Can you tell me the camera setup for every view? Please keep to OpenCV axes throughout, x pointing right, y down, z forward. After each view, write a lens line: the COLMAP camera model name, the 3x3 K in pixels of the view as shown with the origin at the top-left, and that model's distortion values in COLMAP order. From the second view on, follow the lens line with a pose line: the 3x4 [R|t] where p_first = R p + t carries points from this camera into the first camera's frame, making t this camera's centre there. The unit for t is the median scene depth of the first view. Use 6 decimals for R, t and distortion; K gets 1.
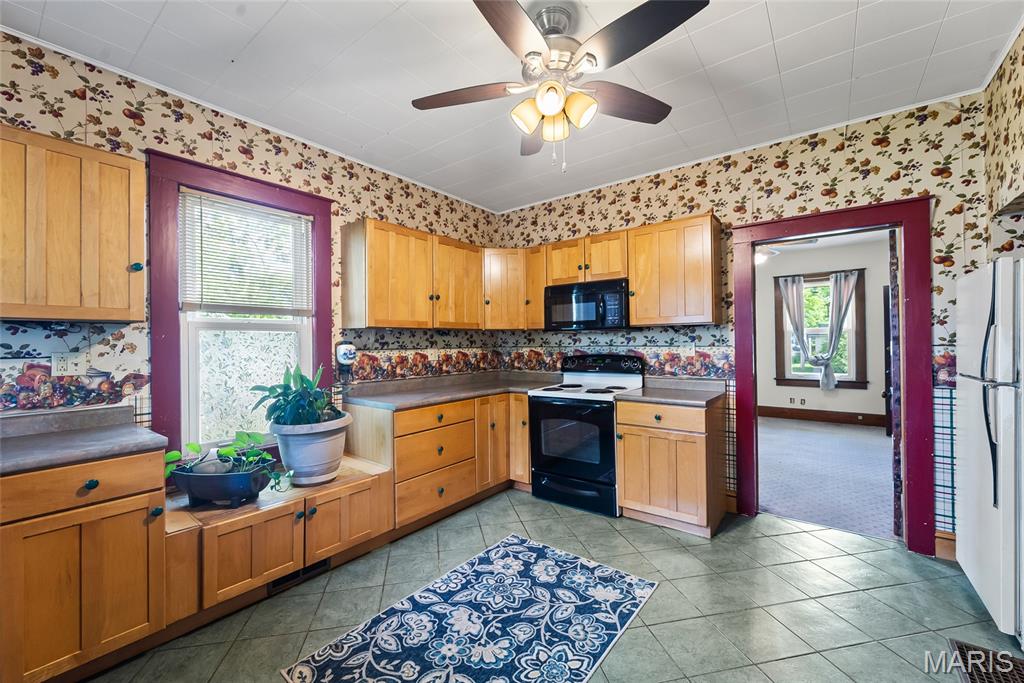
lens RADIAL K [[416.6, 0, 506.6], [0, 416.6, 344.2], [0, 0, 1]] dist [0.000886, -0.001795]
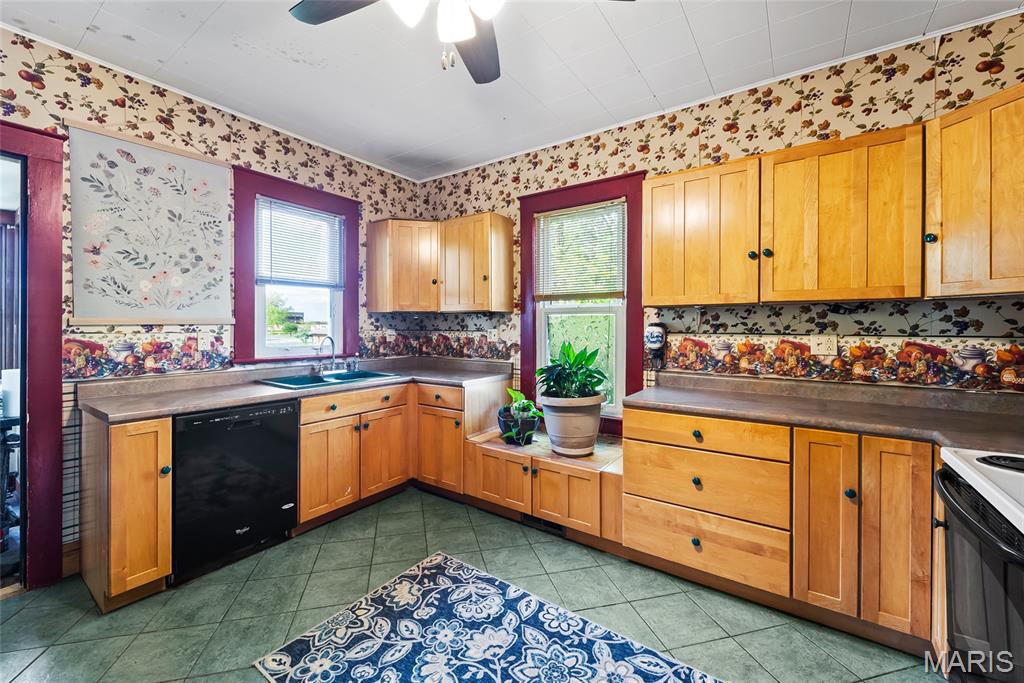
lens RADIAL K [[416.6, 0, 509.9], [0, 416.6, 331.1], [0, 0, 1]] dist [0.000886, -0.001795]
pose [[0.042208, 0.024778, -0.998802, 0.620118], [-0.005002, 0.999685, 0.024589, -0.012075], [0.999096, 0.003958, 0.042319, 0.816352]]
